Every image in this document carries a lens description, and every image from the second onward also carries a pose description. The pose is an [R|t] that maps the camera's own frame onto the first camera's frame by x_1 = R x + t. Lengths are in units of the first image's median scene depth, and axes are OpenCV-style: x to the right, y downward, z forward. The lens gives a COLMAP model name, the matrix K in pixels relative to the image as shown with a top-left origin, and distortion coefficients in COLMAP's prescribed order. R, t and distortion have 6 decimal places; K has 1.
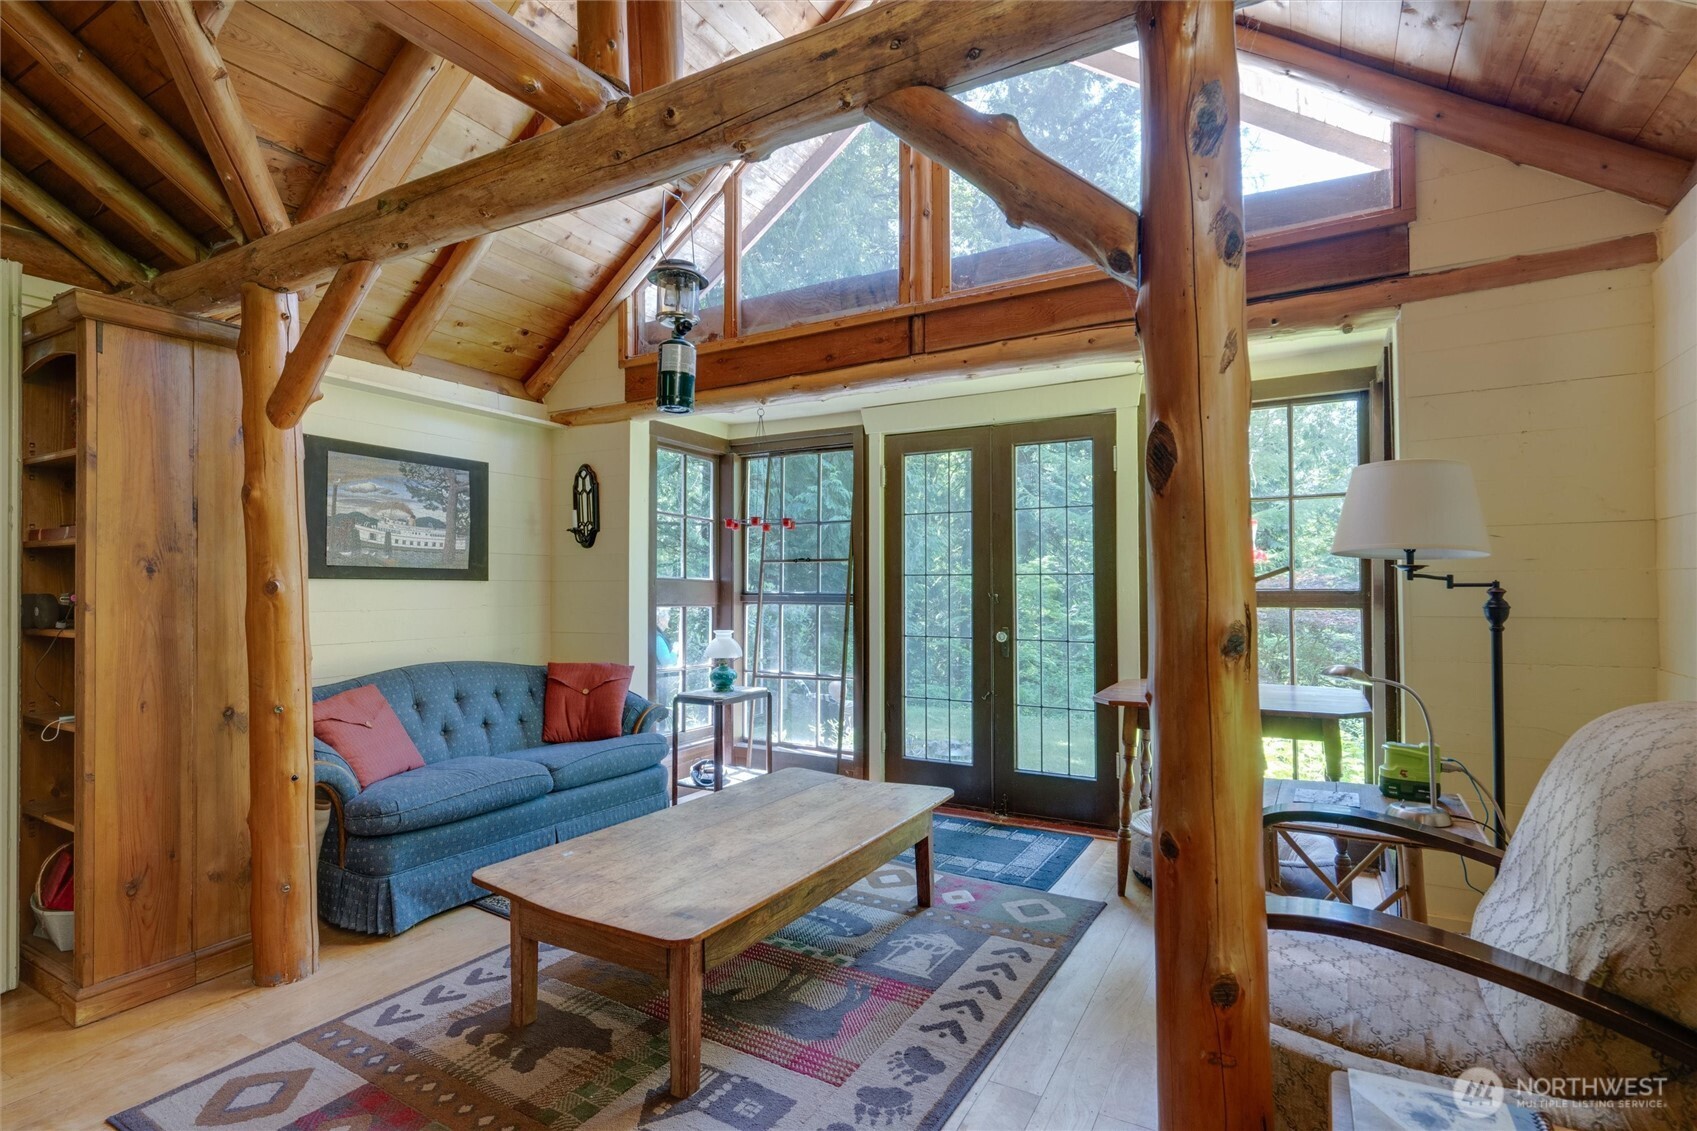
lens RADIAL K [[831.6, 0, 845.4], [0, 831.6, 574.7], [0, 0, 1]] dist [0.002587, 0.000433]
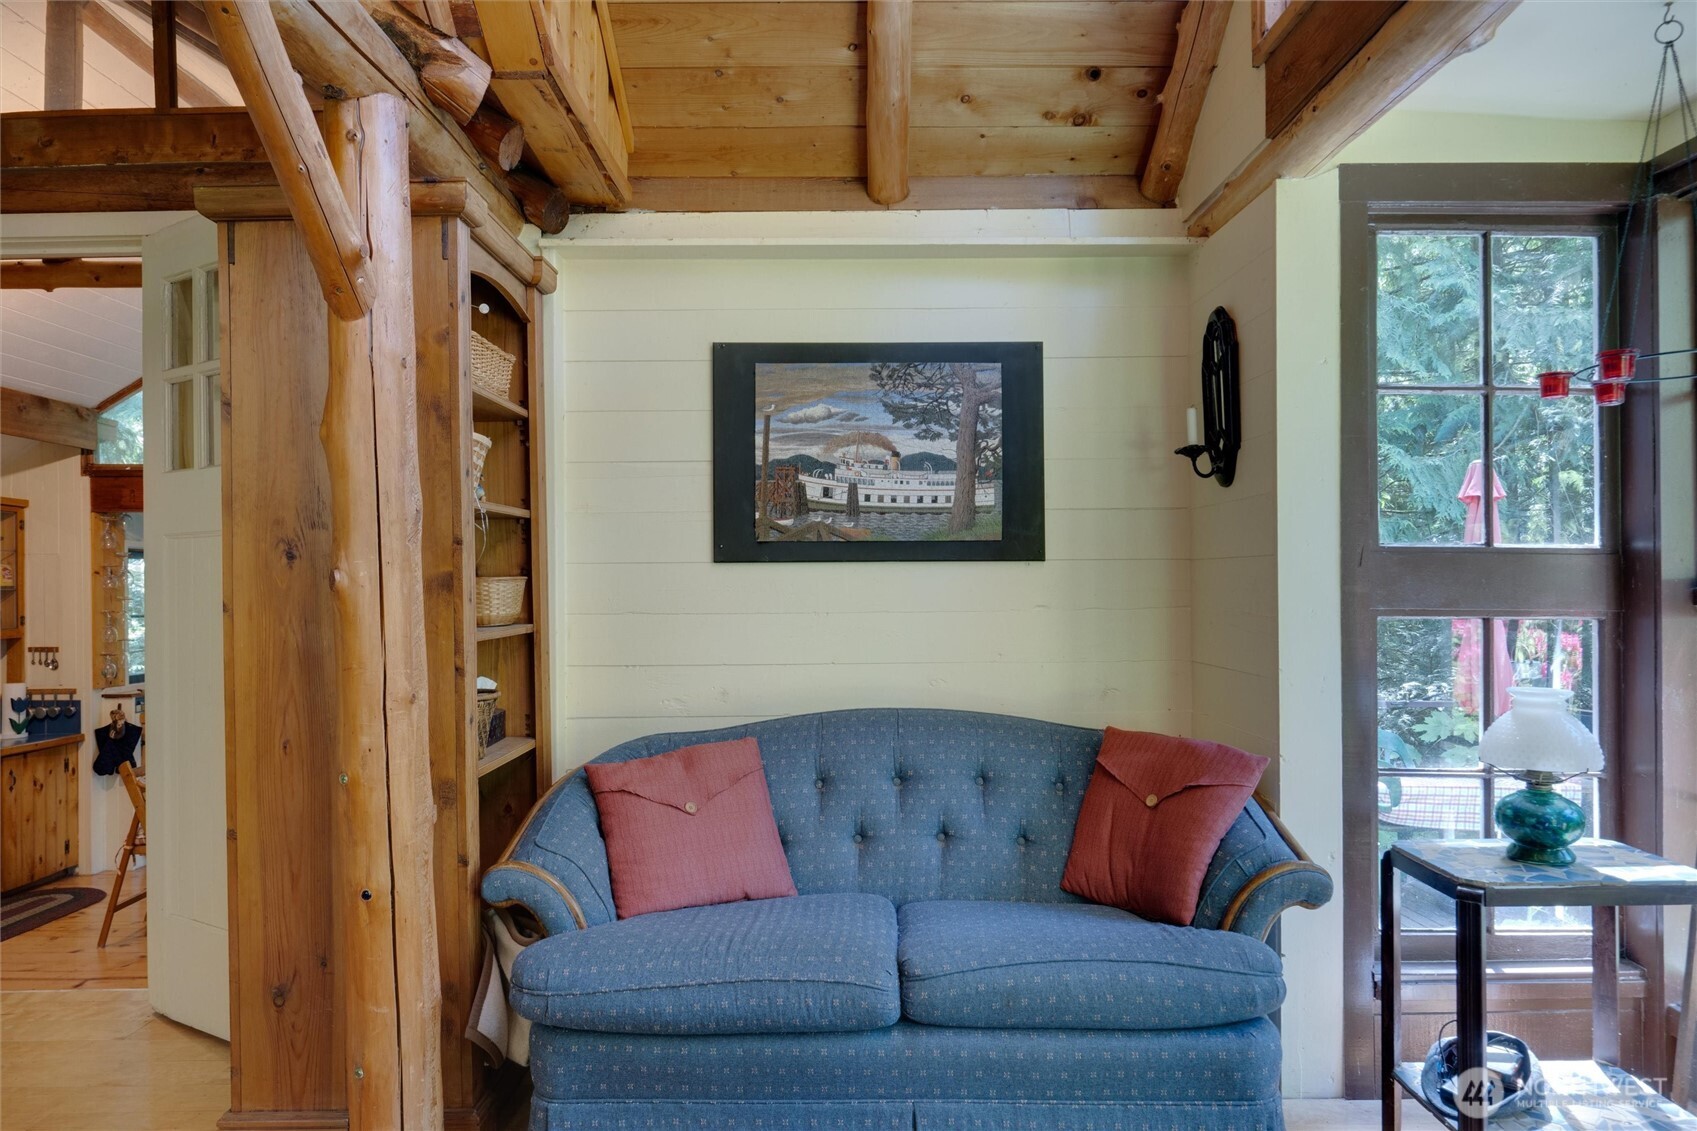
lens RADIAL K [[1073.2, 0, 840.8], [0, 1073.2, 574.0], [0, 0, 1]] dist [0.006019, -0.002133]
pose [[0.496252, -0.003833, -0.868170, 0.123239], [0.022406, 0.999714, 0.008394, 0.007989], [0.867889, -0.023618, 0.496196, 0.601535]]
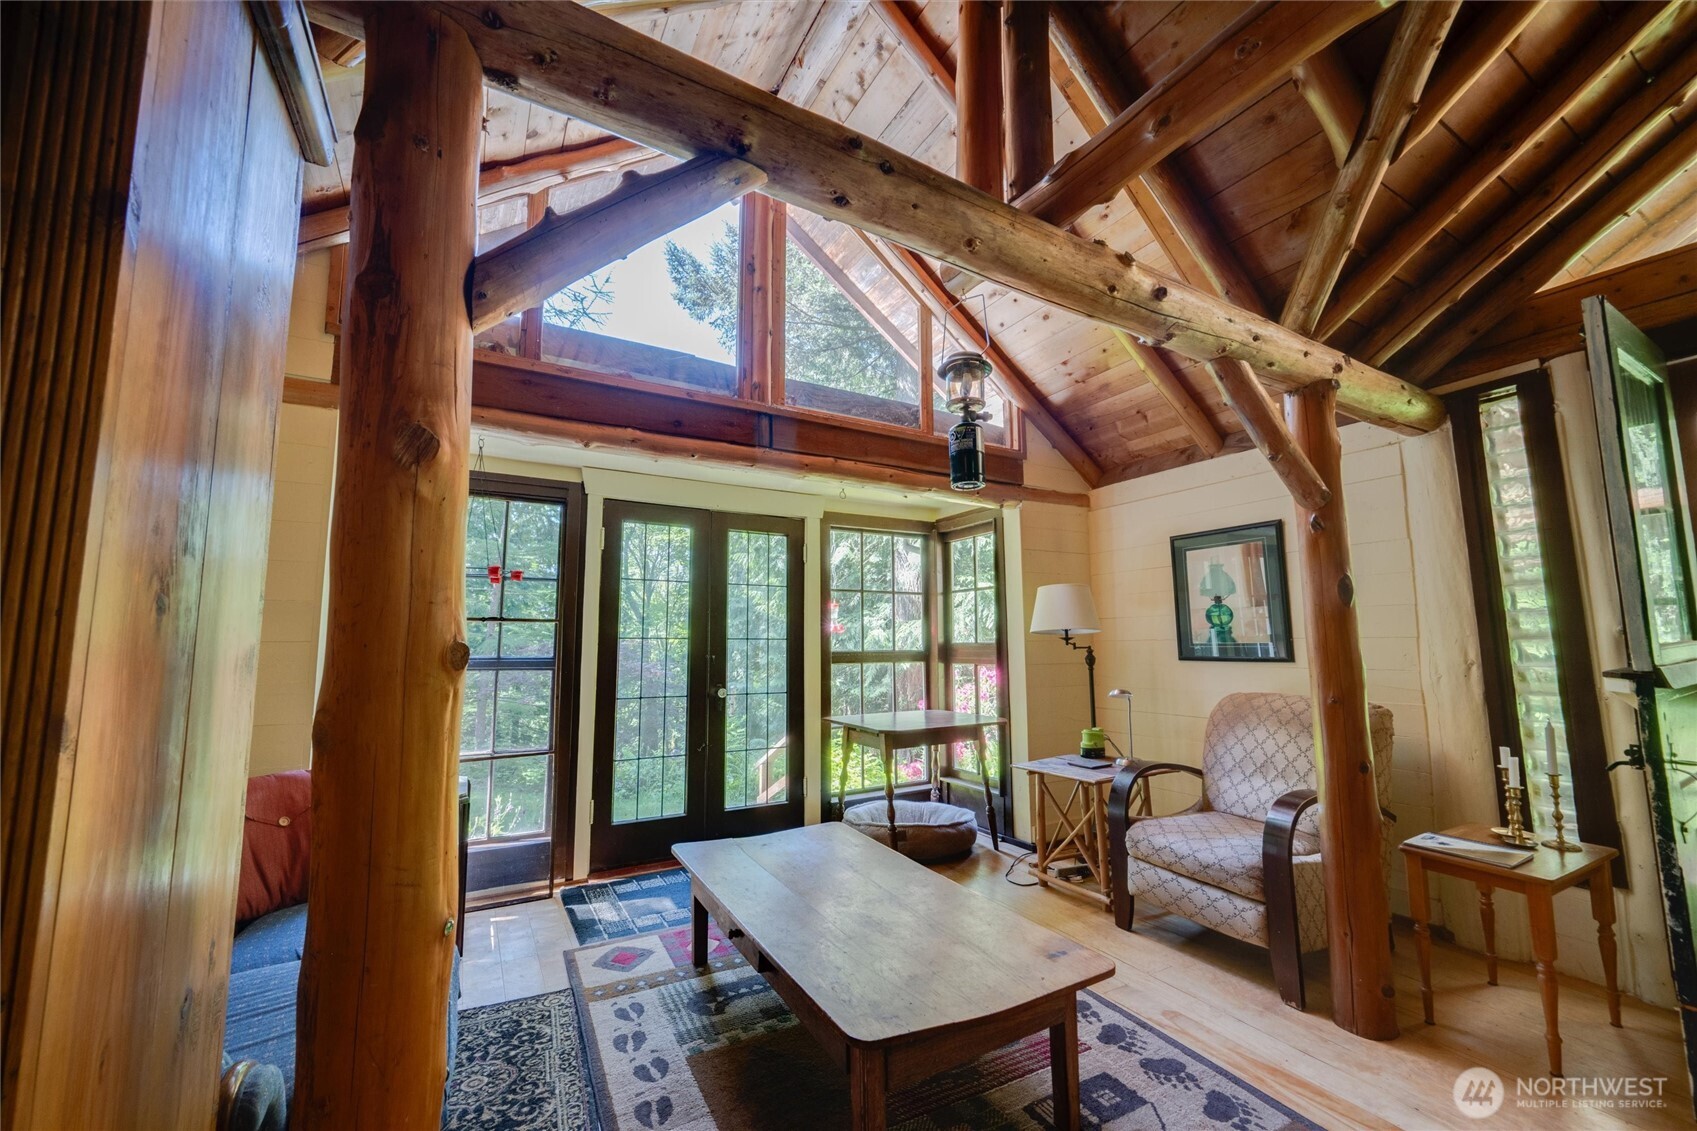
lens RADIAL K [[673.7, 0, 854.6], [0, 673.7, 566.7], [0, 0, 1]] dist [-0.003049, 0.000699]
pose [[0.496128, 0.102797, 0.862142, -0.590611], [-0.010573, 0.993608, -0.112388, 0.004042], [-0.868185, 0.046644, 0.494044, 0.402058]]
